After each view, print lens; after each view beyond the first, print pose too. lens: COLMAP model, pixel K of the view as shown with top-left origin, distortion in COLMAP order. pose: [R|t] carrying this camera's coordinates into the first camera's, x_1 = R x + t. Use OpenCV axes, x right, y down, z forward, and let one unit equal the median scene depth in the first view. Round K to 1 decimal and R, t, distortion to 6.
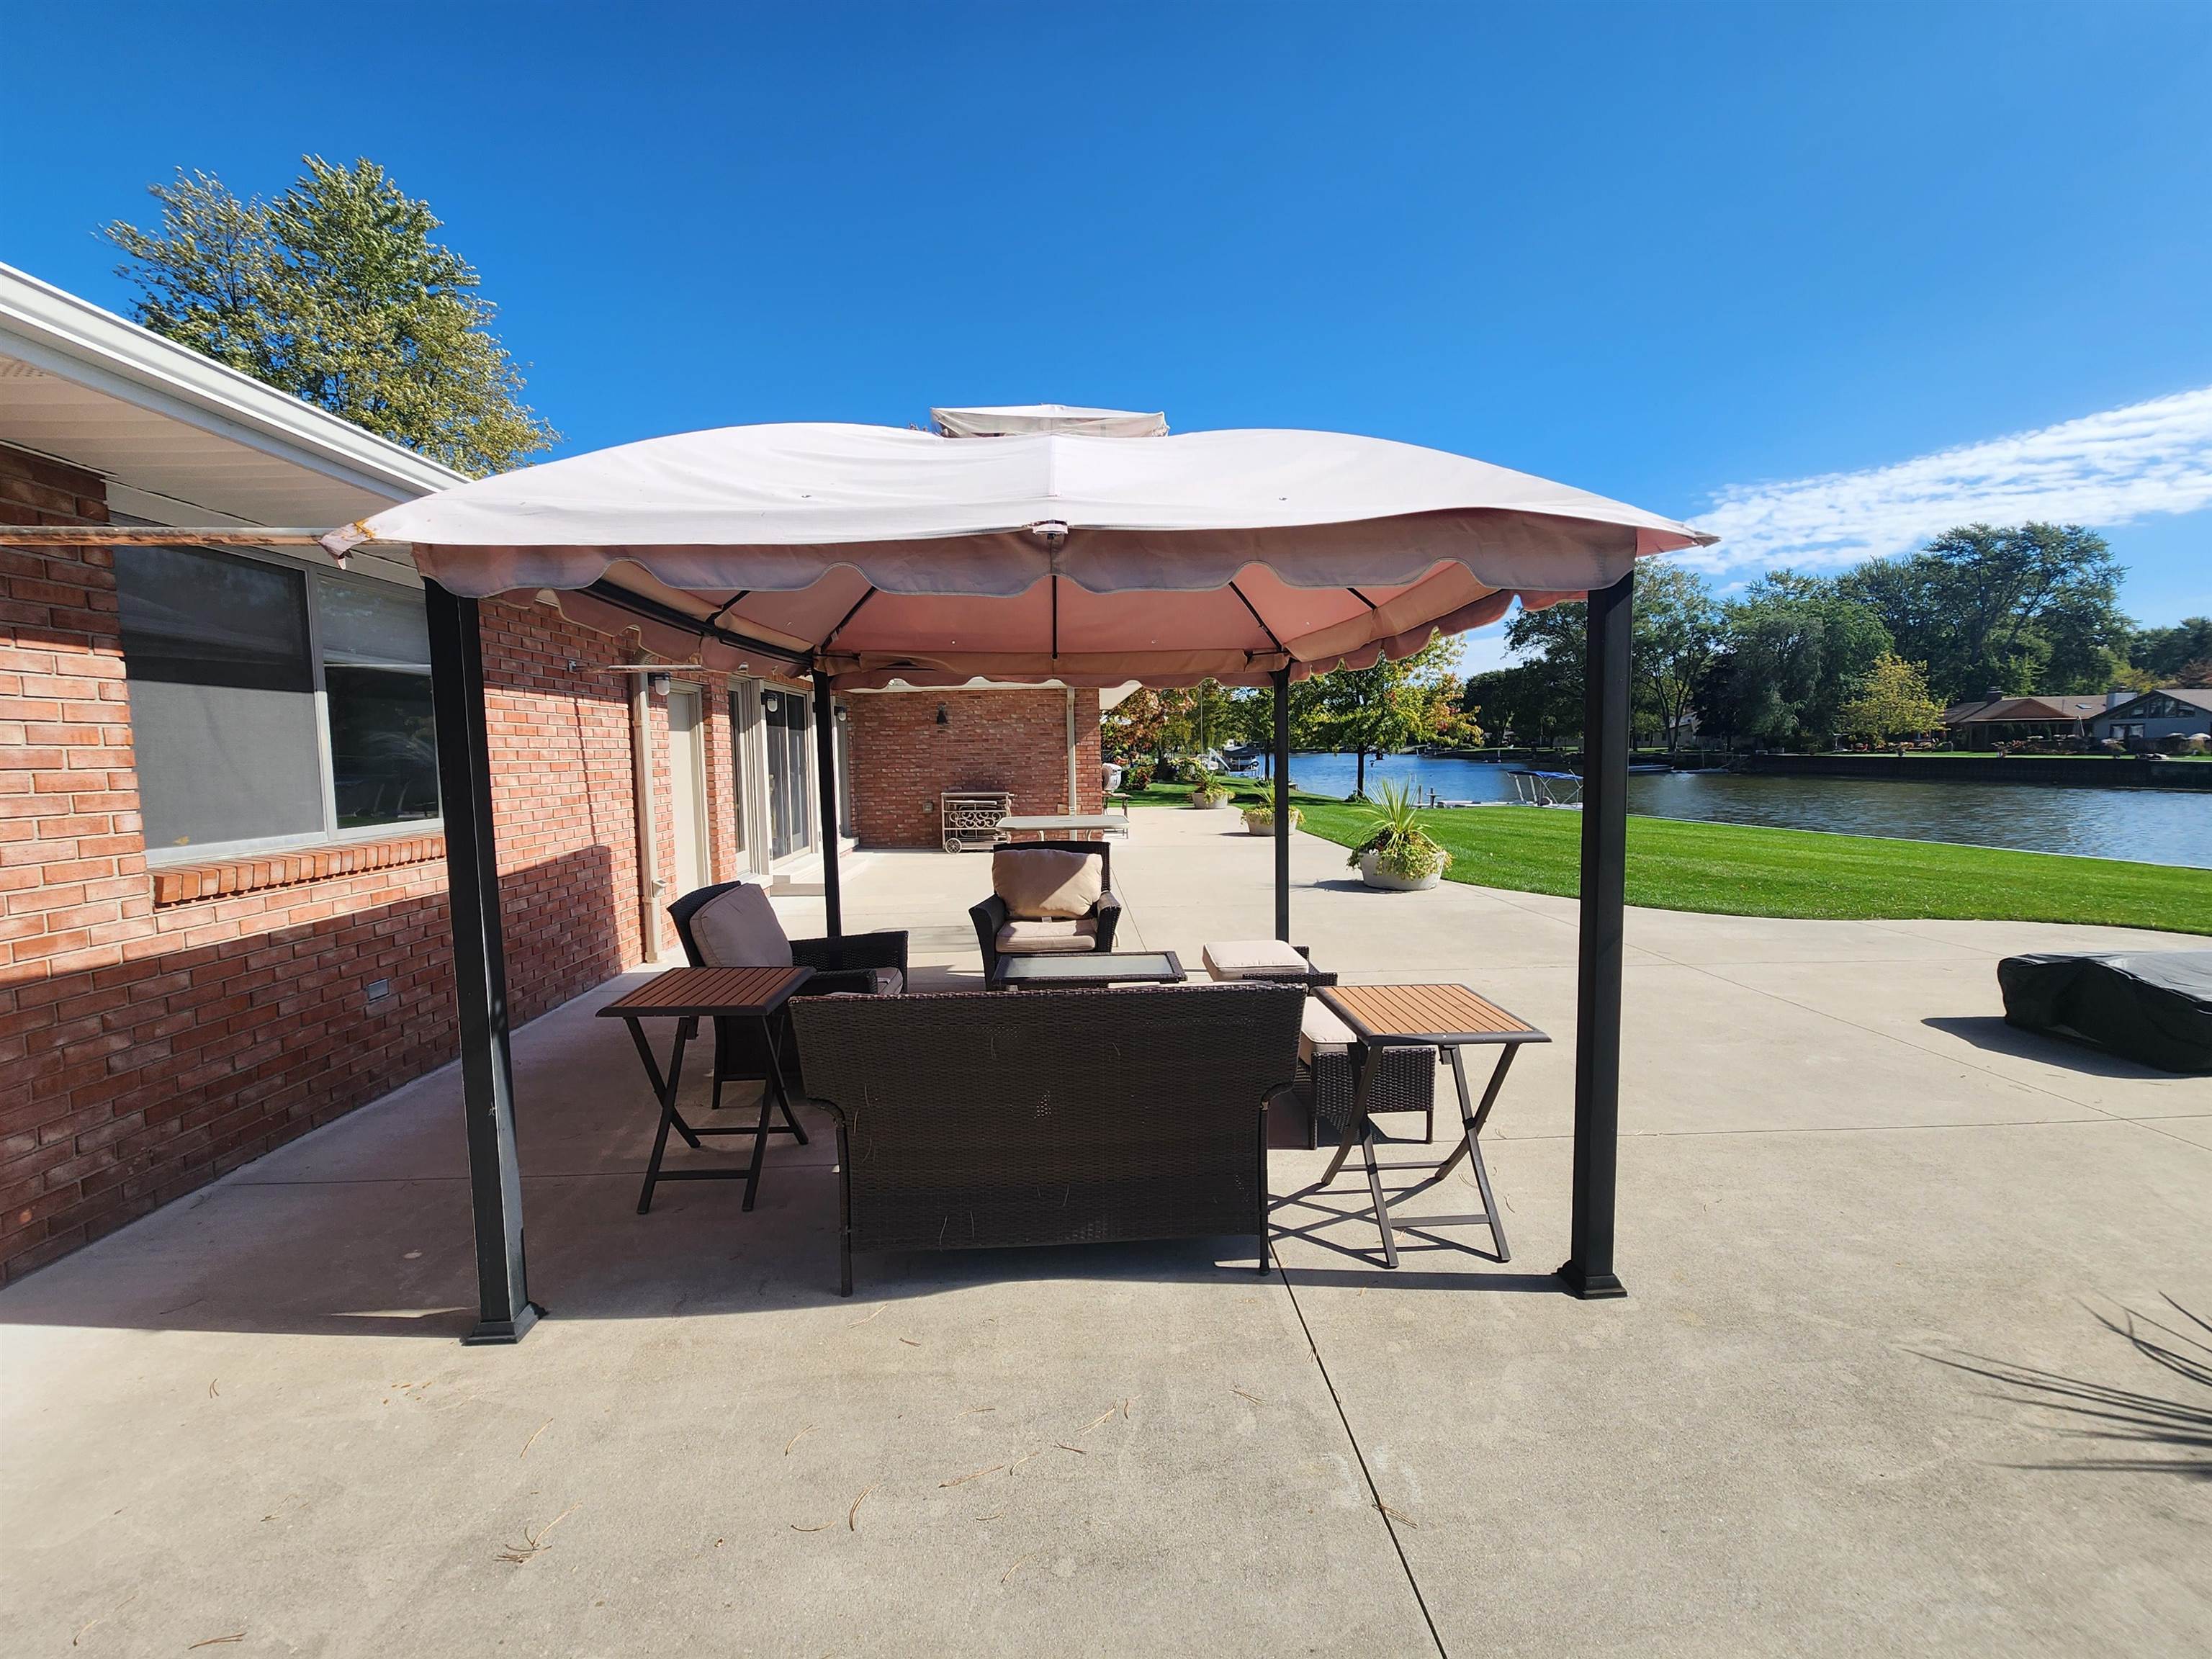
lens RADIAL K [[906.5, 0, 1106.0], [0, 906.5, 829.5], [0, 0, 1]] dist [0.000819, -0.000060]
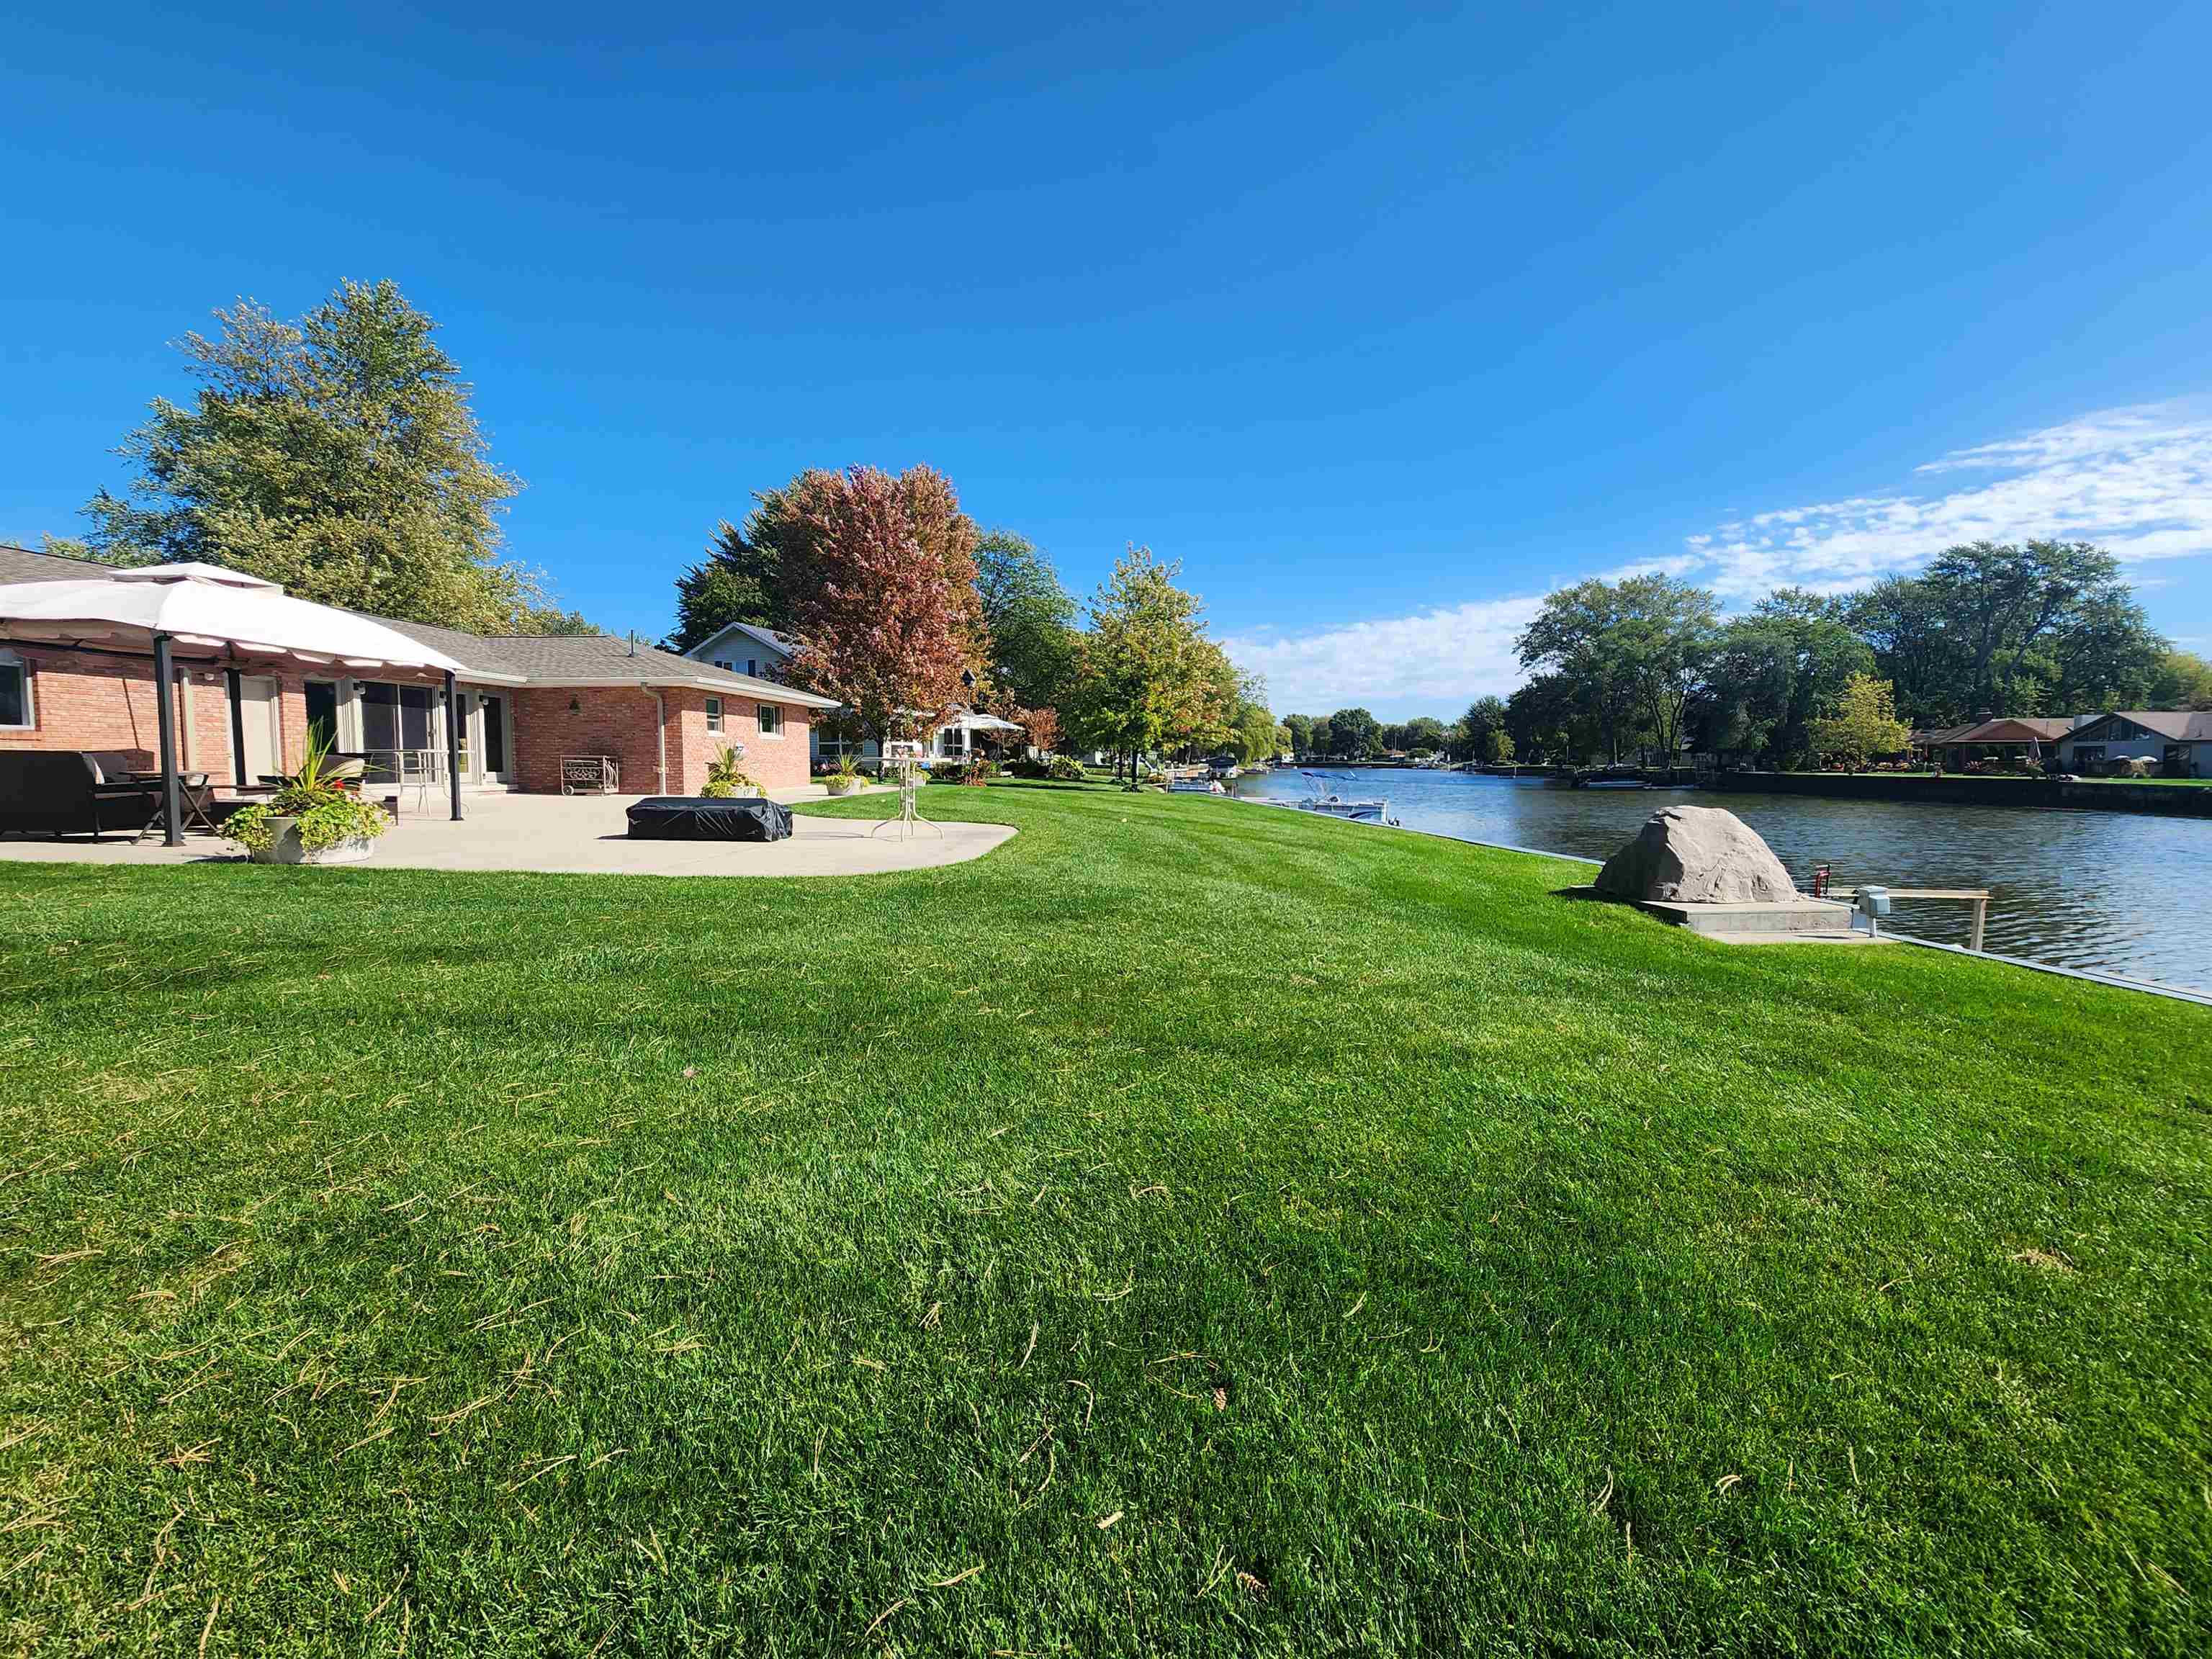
lens RADIAL K [[892.2, 0, 1094.4], [0, 892.2, 823.9], [0, 0, 1]] dist [0.000143, -0.000015]
pose [[0.994613, 0.026331, -0.100259, 0.125814], [-0.028041, 0.999484, -0.015684, 0.010581], [0.099794, 0.018411, 0.994838, -0.054310]]
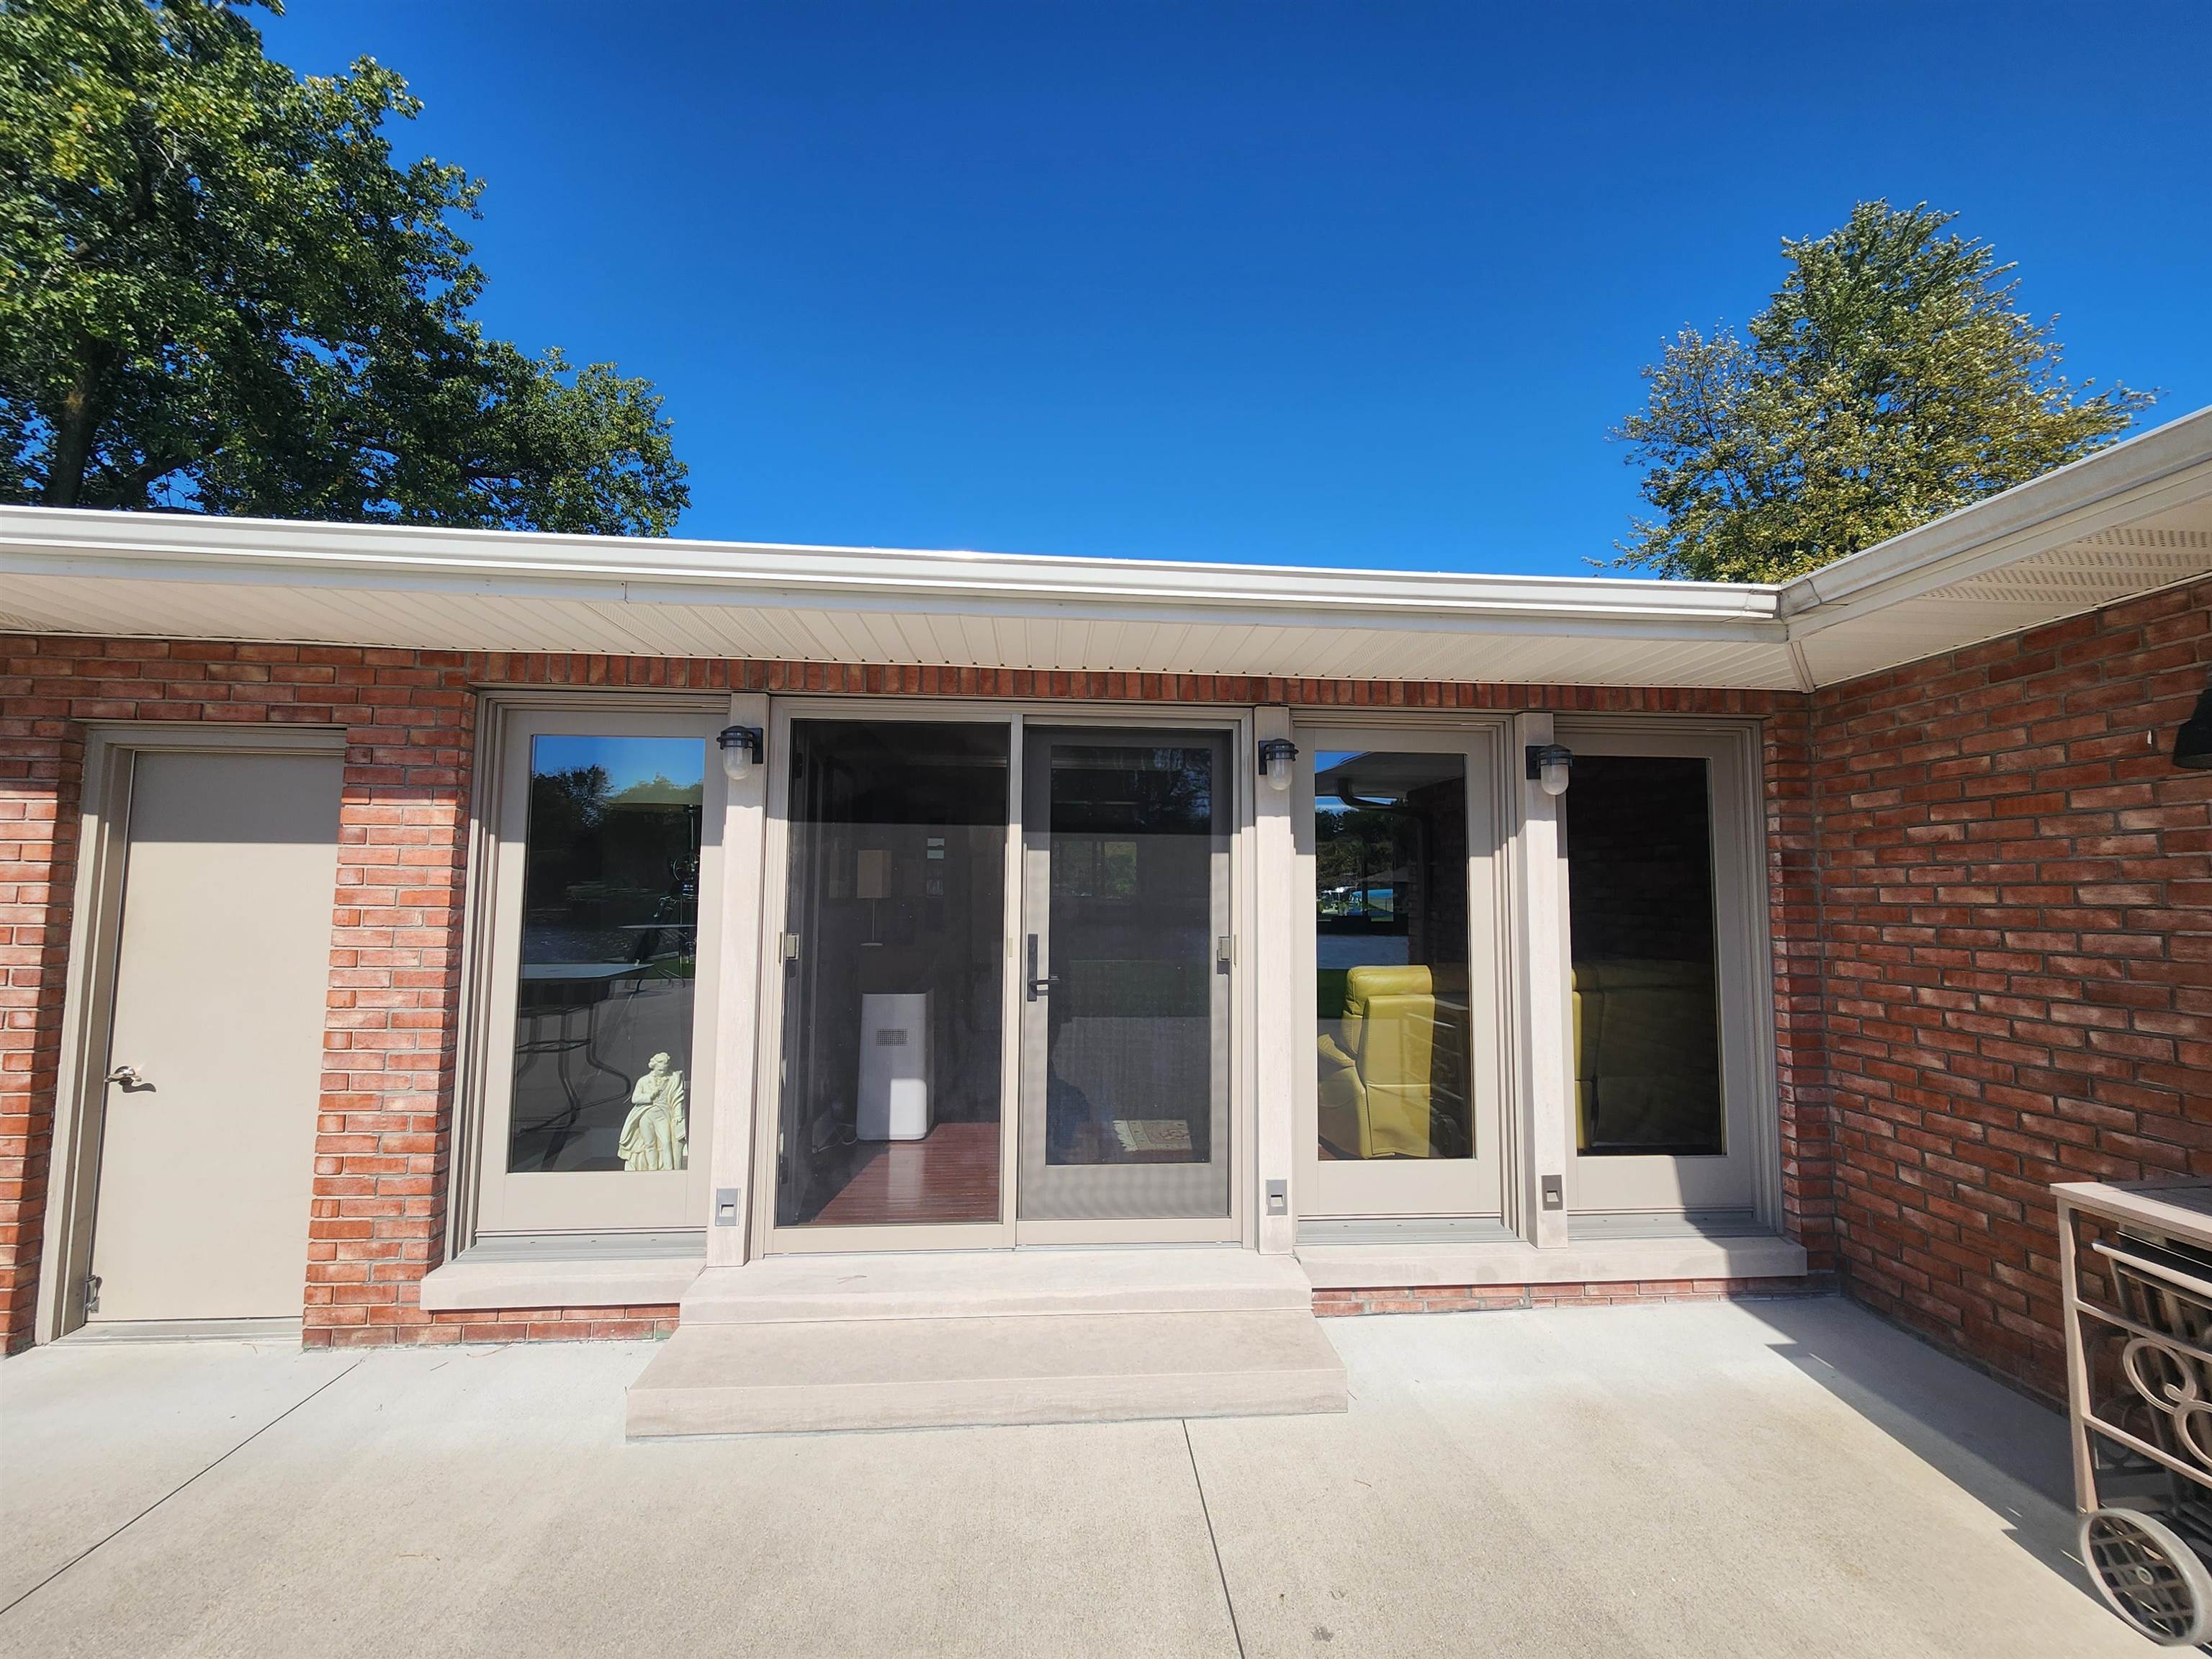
lens RADIAL K [[905.8, 0, 1144.4], [0, 905.8, 826.8], [0, 0, 1]] dist [-0.016951, -0.000071]
pose [[0.030962, -0.050565, -0.998241, -0.003790], [-0.090026, 0.994519, -0.053169, -0.012272], [0.995458, 0.091514, 0.026240, 0.125079]]
